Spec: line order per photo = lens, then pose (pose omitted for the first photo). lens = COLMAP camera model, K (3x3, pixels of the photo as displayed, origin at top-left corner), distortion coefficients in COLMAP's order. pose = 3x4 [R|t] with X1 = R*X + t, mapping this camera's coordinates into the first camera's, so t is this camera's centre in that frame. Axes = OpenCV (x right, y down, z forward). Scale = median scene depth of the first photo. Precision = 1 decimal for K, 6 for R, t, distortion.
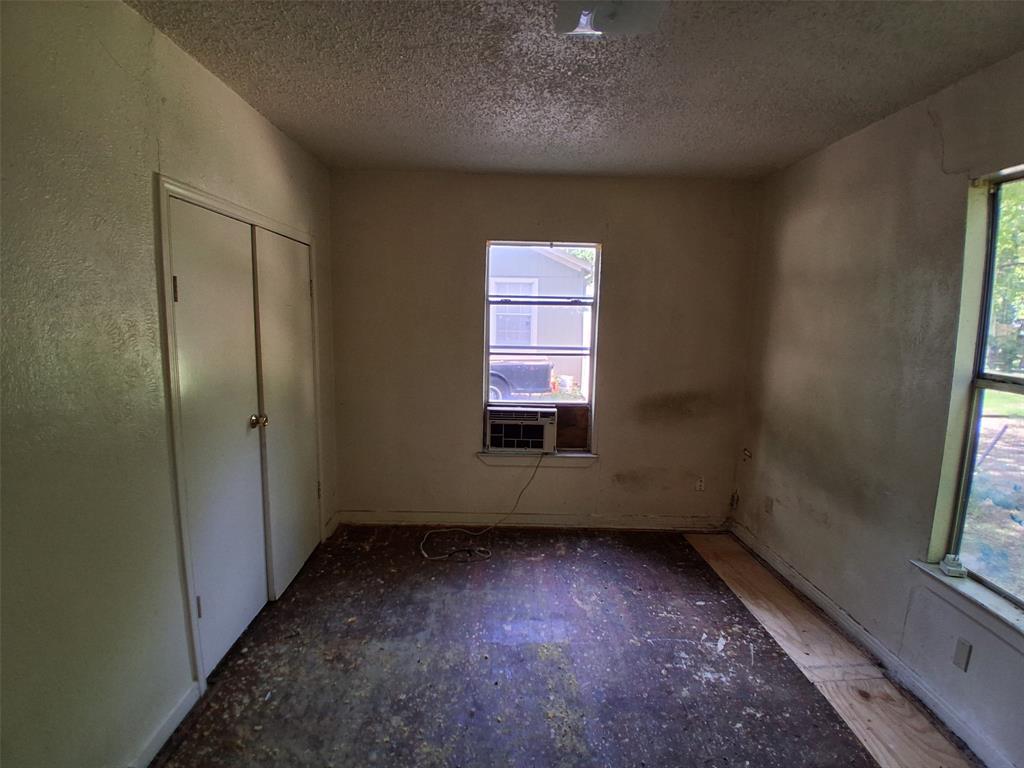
lens RADIAL K [[508.1, 0, 512.0], [0, 508.1, 384.0], [0, 0, 1]] dist [0.001628, -0.044228]
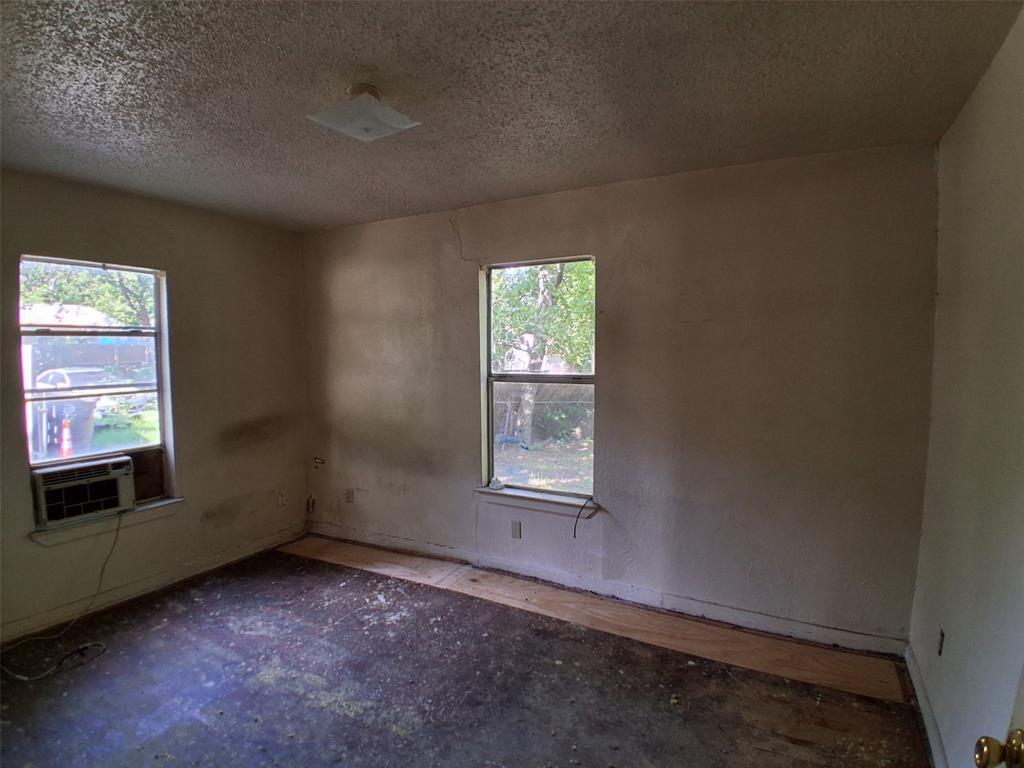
lens RADIAL K [[508.1, 0, 512.0], [0, 508.1, 384.0], [0, 0, 1]] dist [0.001628, -0.044228]
pose [[0.471455, -0.076898, 0.878531, -0.397132], [0.127808, 0.991632, 0.018211, -0.005774], [-0.872580, 0.103698, 0.477338, 0.027188]]
